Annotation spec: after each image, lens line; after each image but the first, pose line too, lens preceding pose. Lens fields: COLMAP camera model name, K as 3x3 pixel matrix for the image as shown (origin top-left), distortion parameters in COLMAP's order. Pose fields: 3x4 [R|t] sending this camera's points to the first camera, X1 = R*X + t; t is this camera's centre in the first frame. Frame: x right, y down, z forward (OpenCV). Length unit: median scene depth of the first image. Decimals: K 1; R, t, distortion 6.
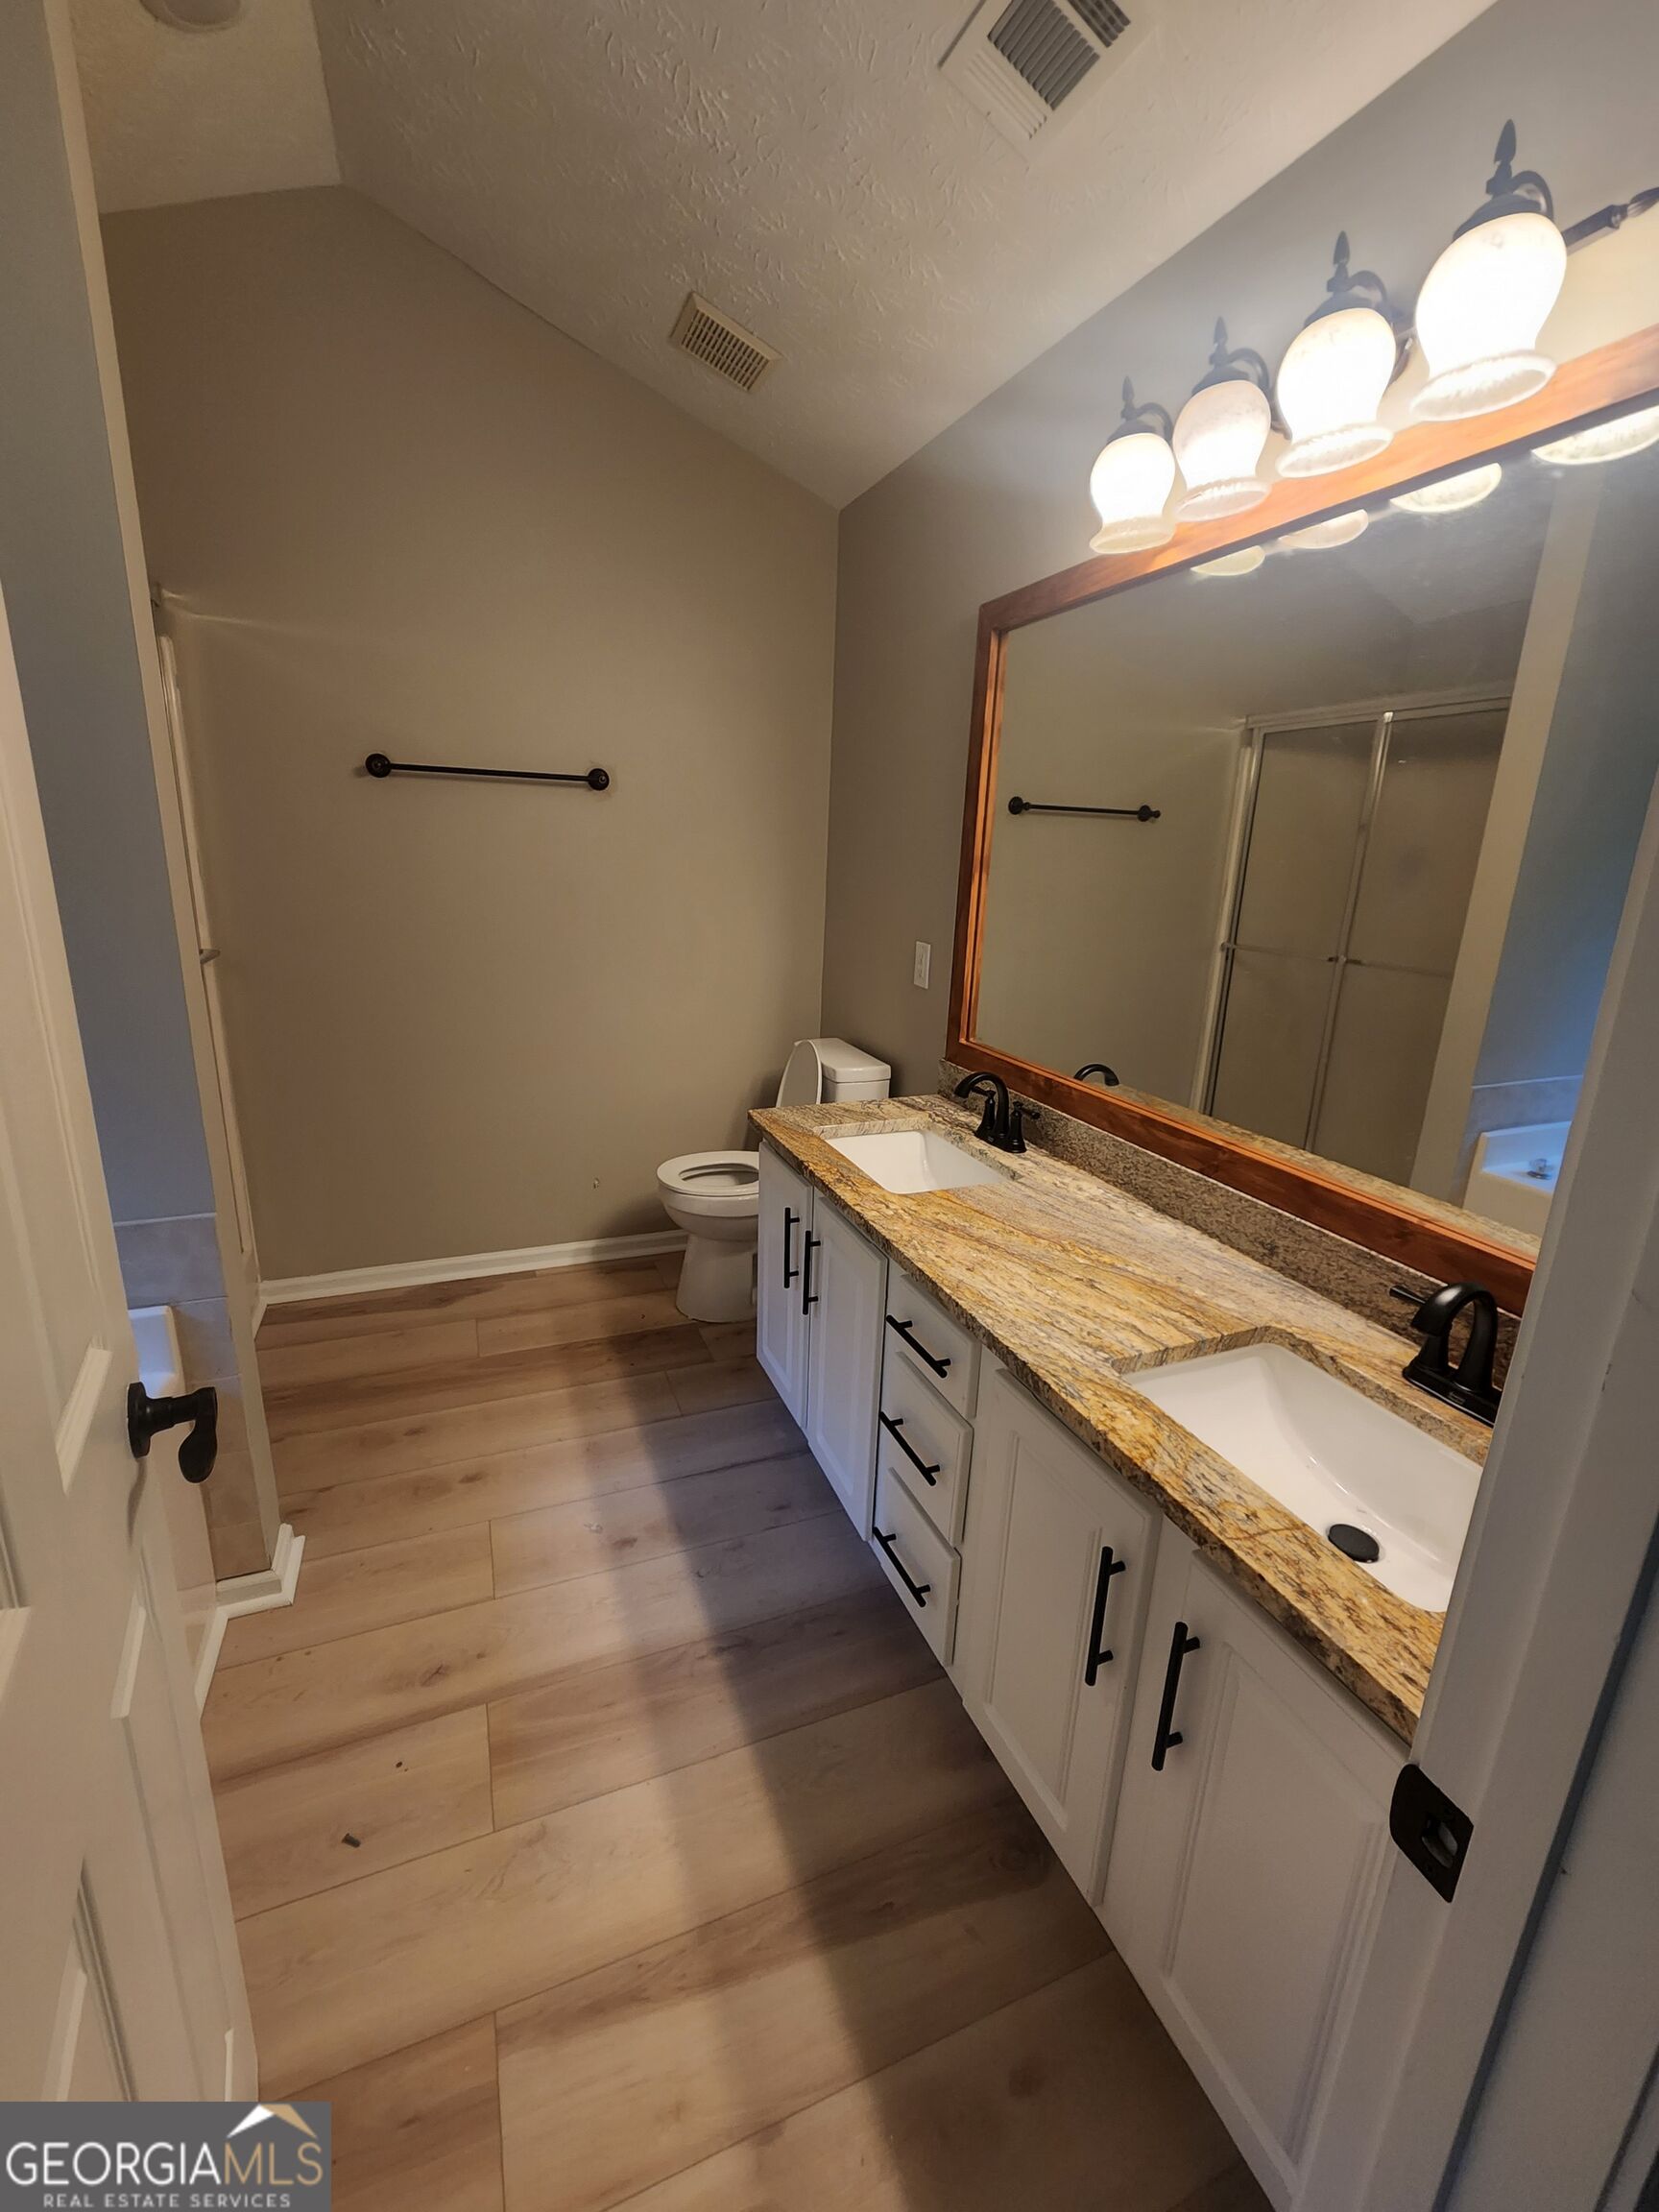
lens RADIAL K [[932.9, 0, 850.1], [0, 932.9, 1104.9], [0, 0, 1]] dist [-0.010506, 0.002369]
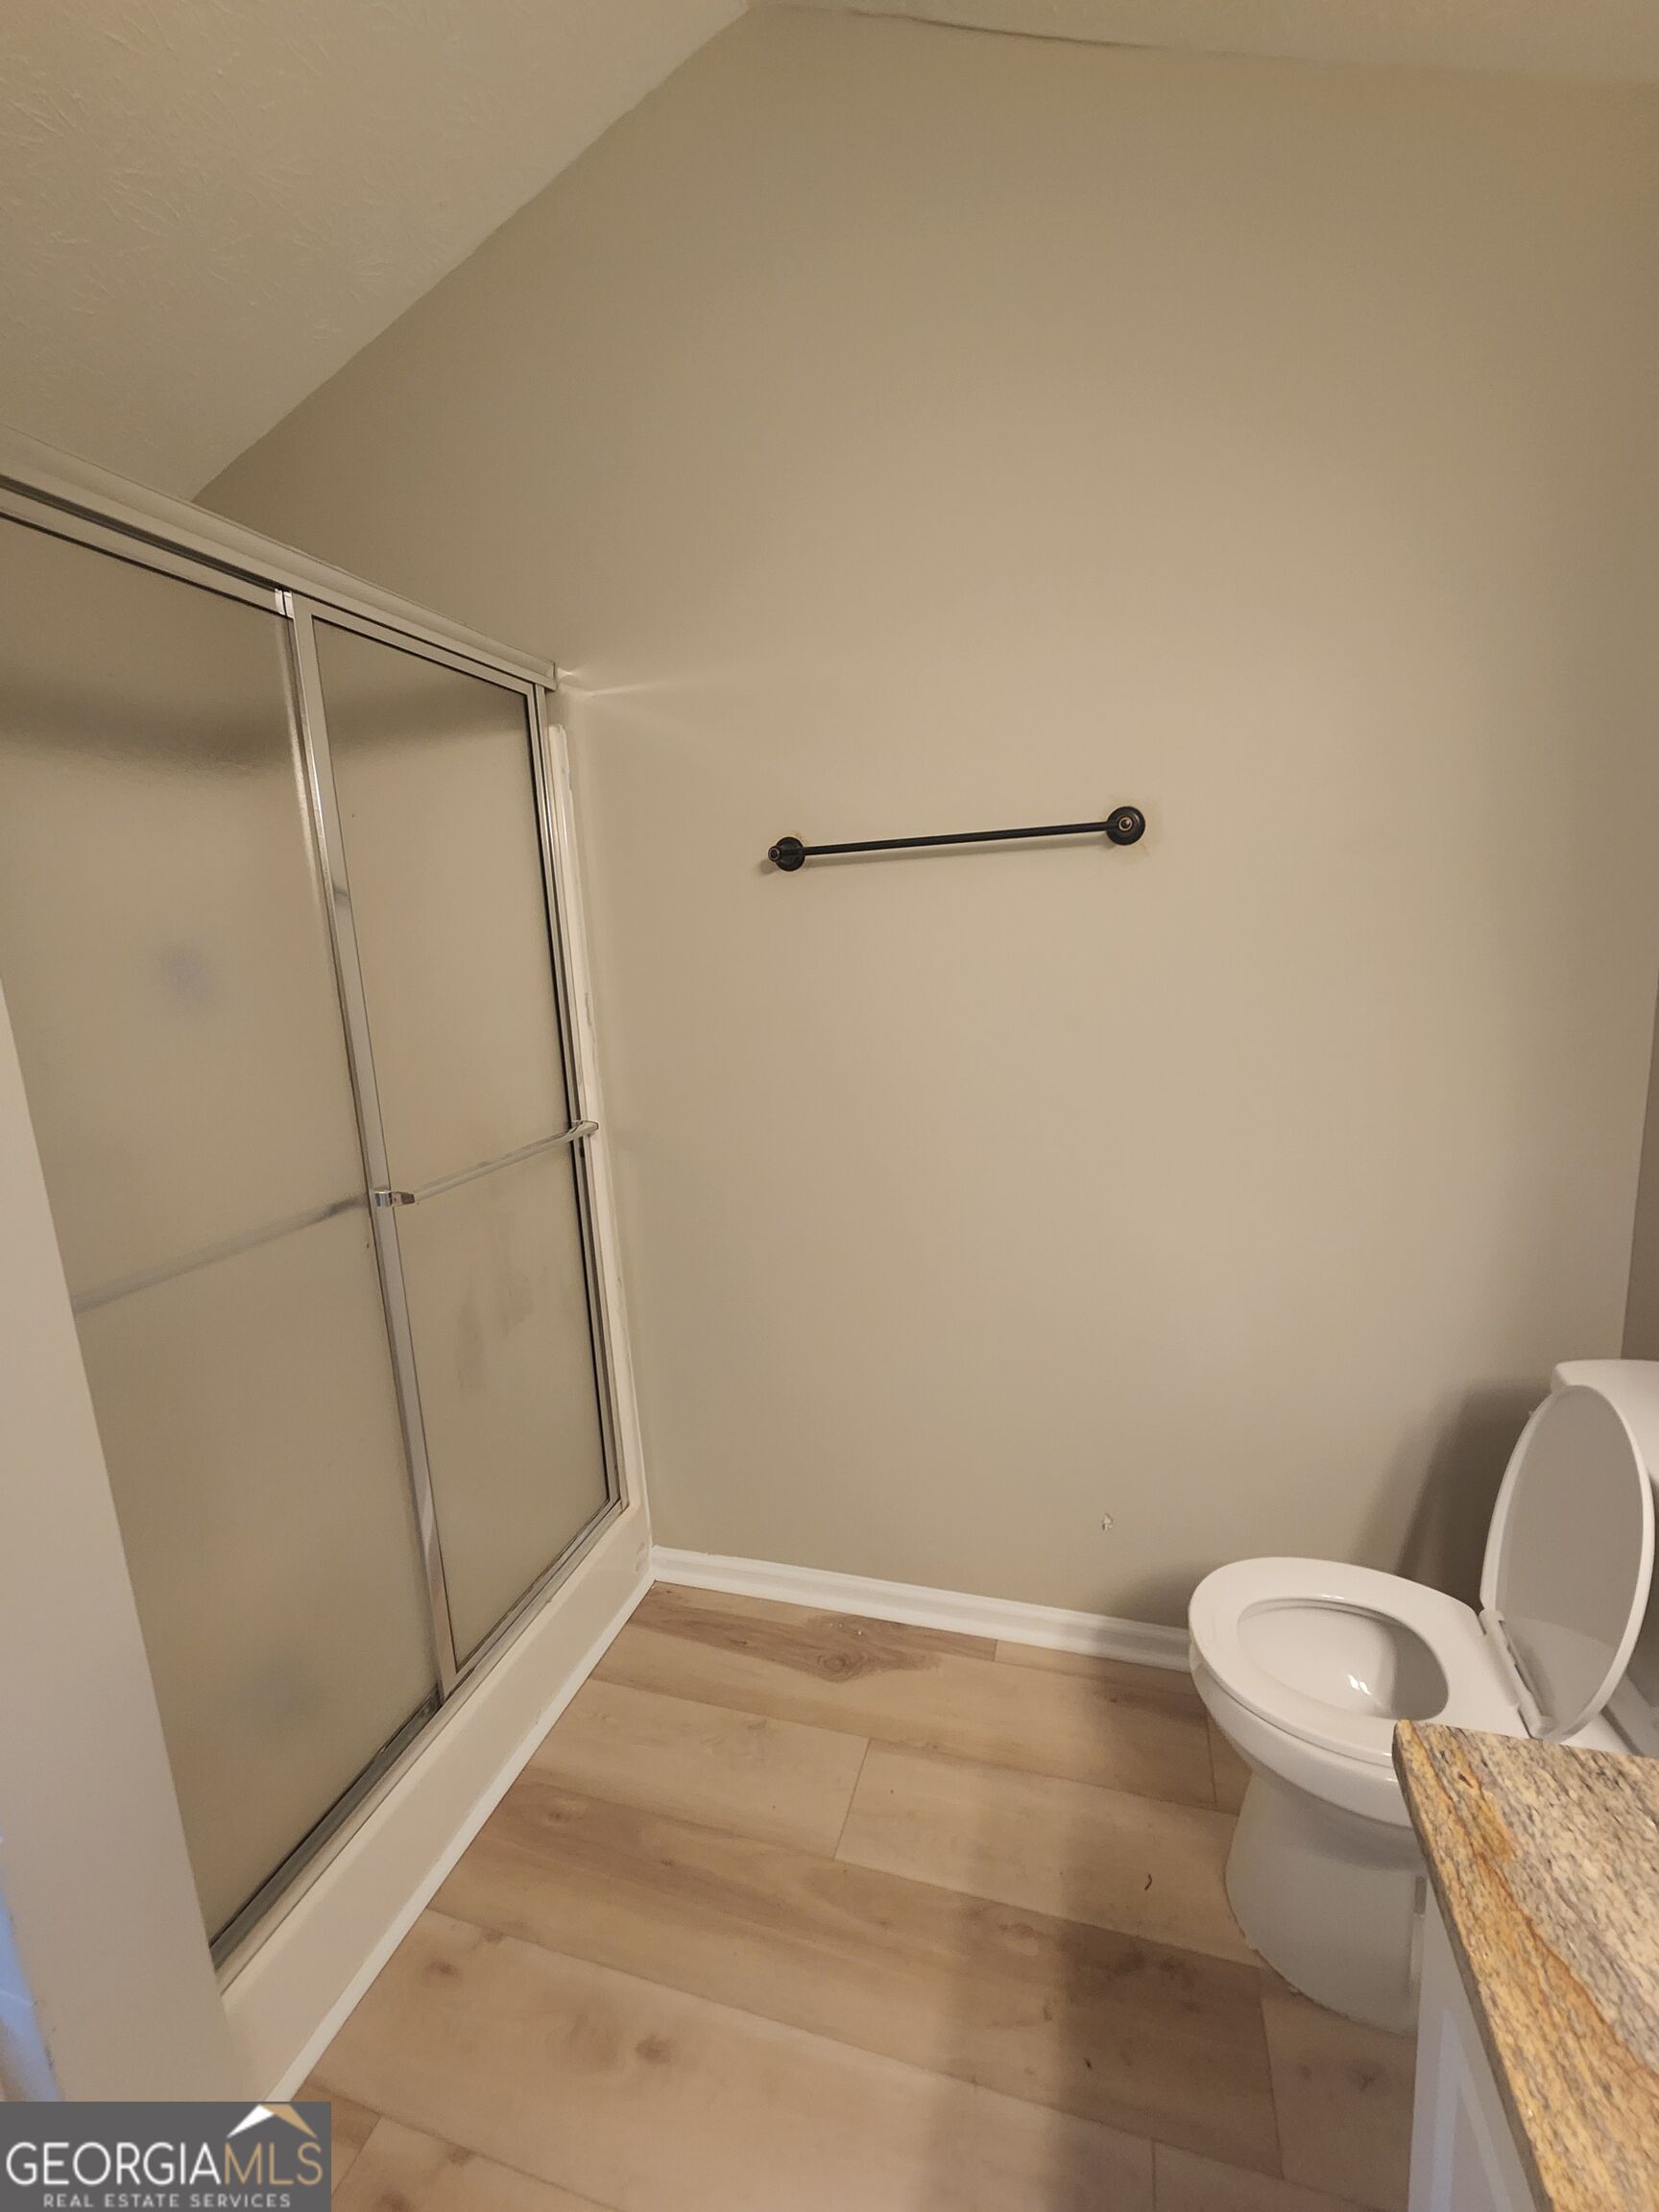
lens RADIAL K [[932.9, 0, 823.6], [0, 932.9, 1095.4], [0, 0, 1]] dist [-0.010506, 0.002369]
pose [[0.757227, 0.027845, -0.652558, -0.072160], [-0.086251, 0.994604, -0.057645, -0.228928], [0.647432, 0.099934, 0.755543, 0.771709]]
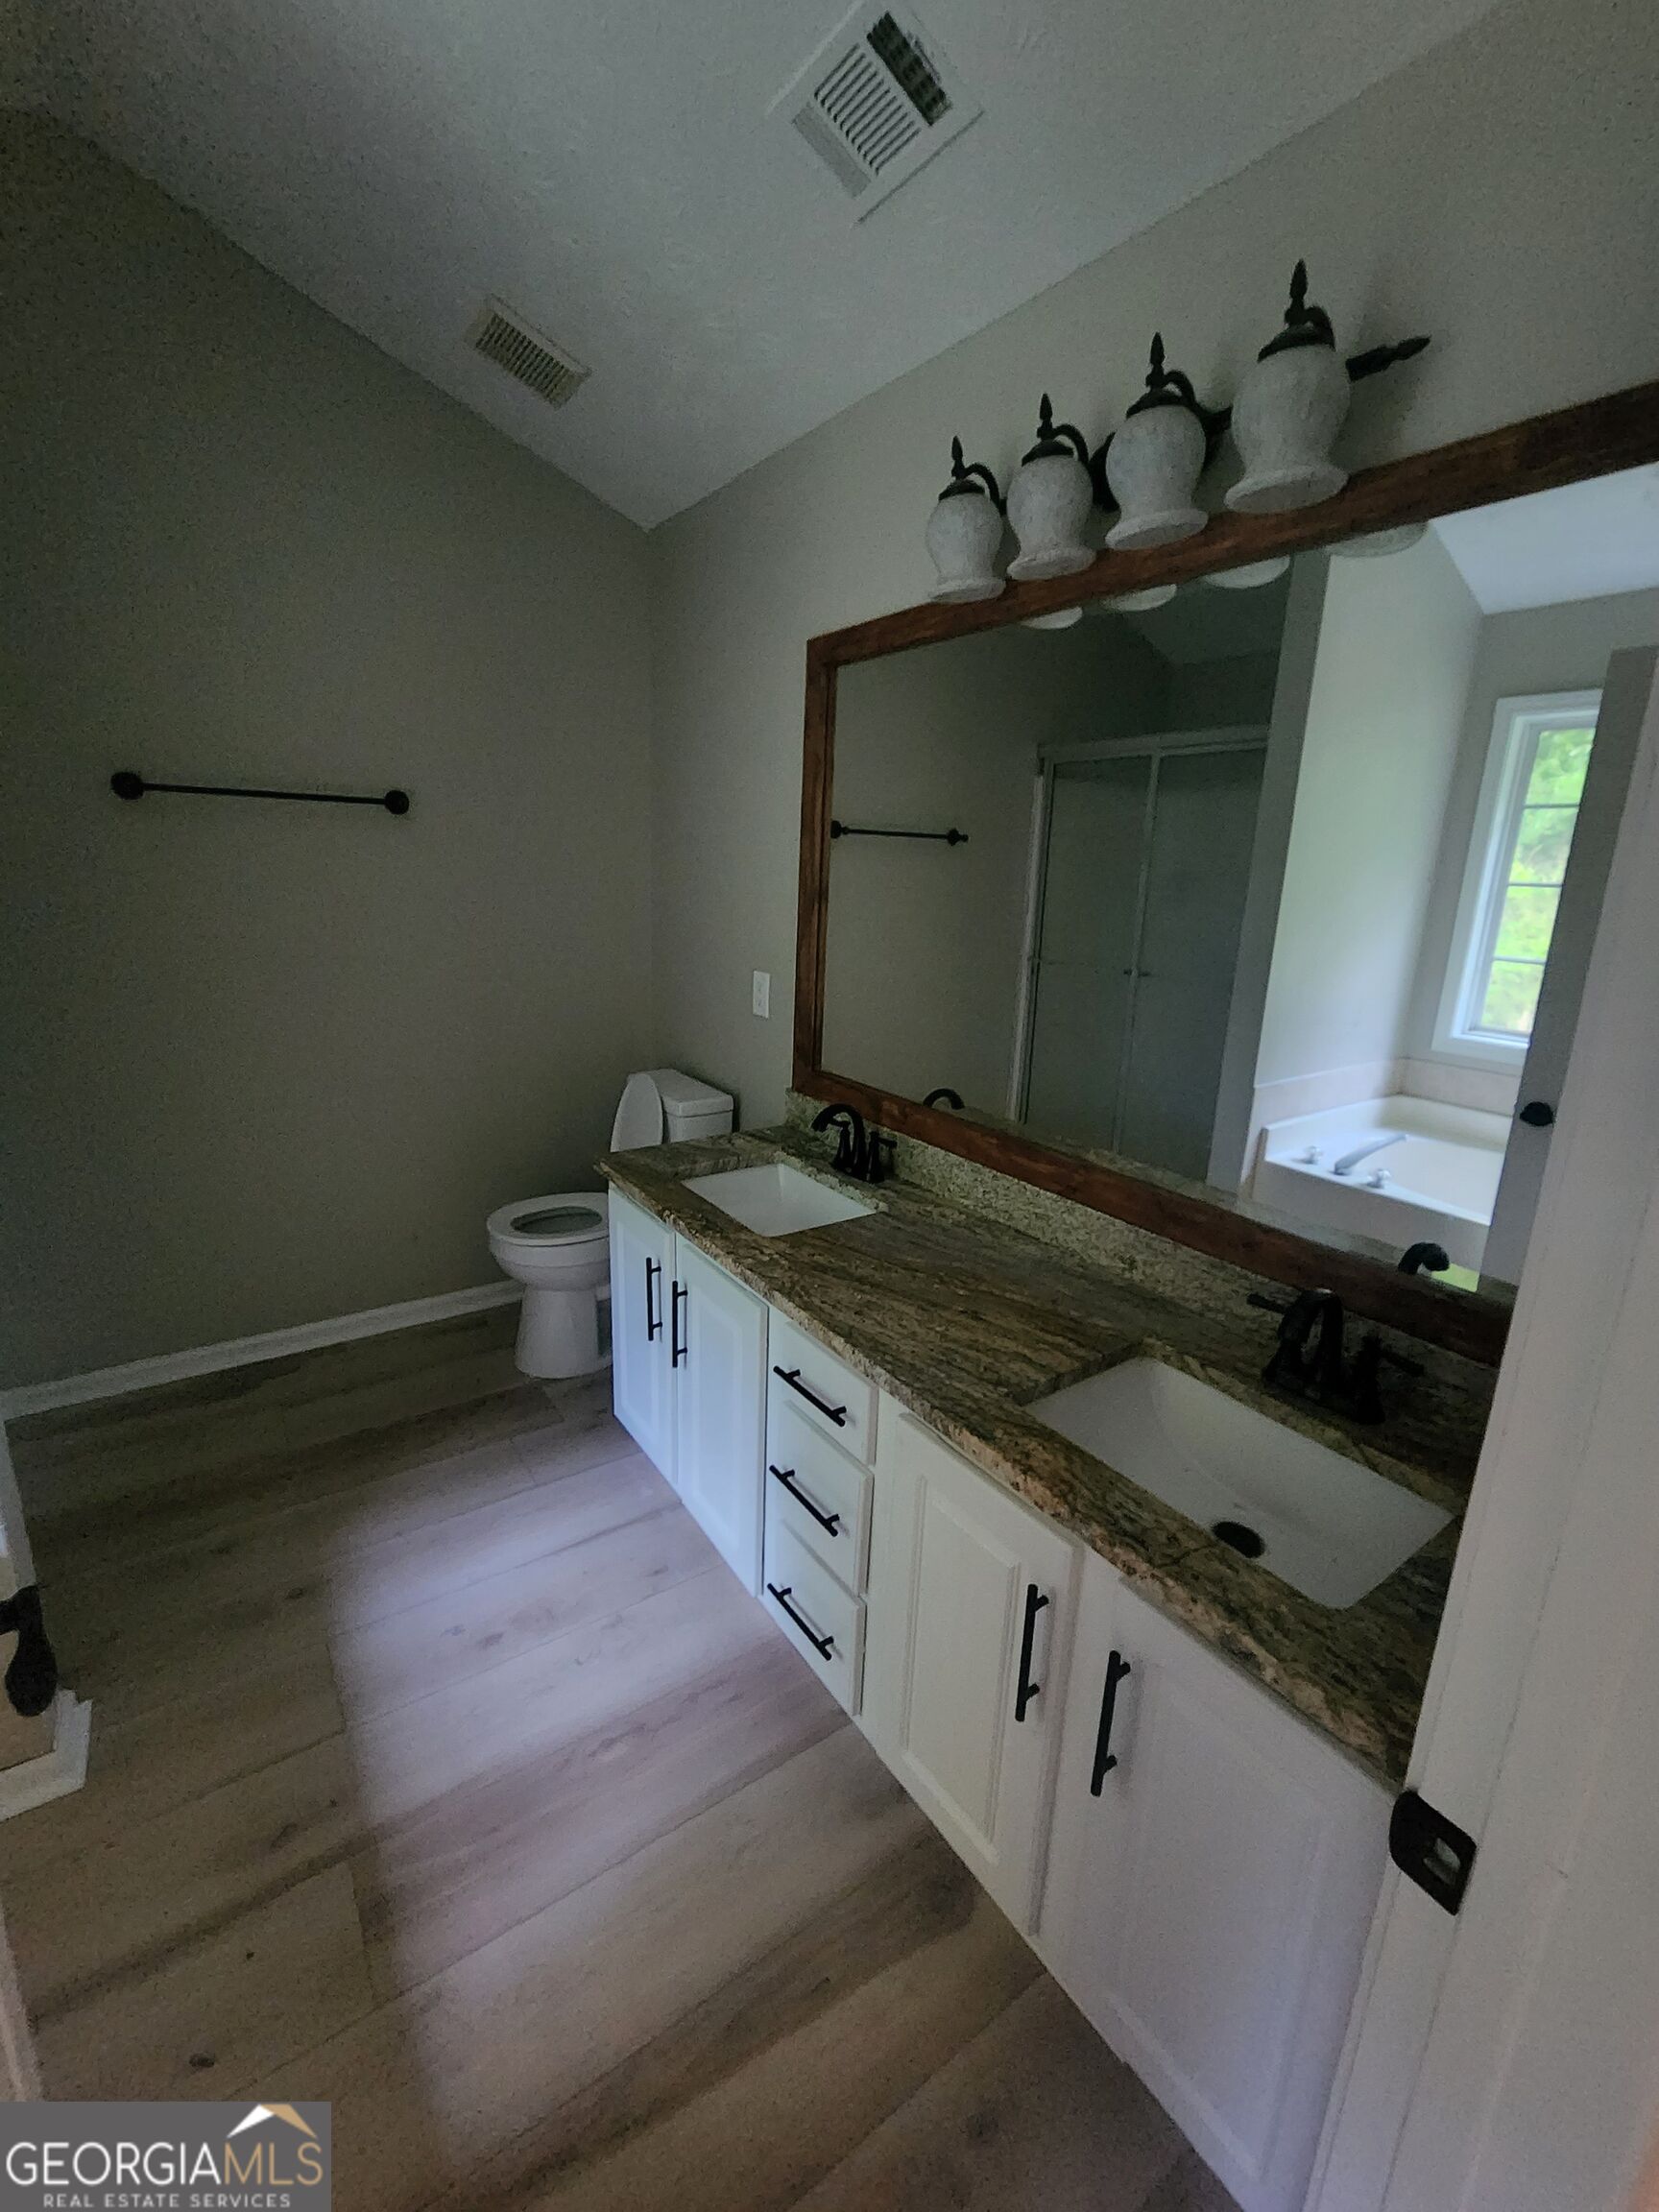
lens RADIAL K [[932.9, 0, 847.4], [0, 932.9, 1094.3], [0, 0, 1]] dist [-0.010506, 0.002369]
pose [[0.975362, -0.052940, 0.214164, -0.076578], [0.056251, 0.998372, -0.009393, -0.043910], [-0.213318, 0.021208, 0.976753, 0.022686]]
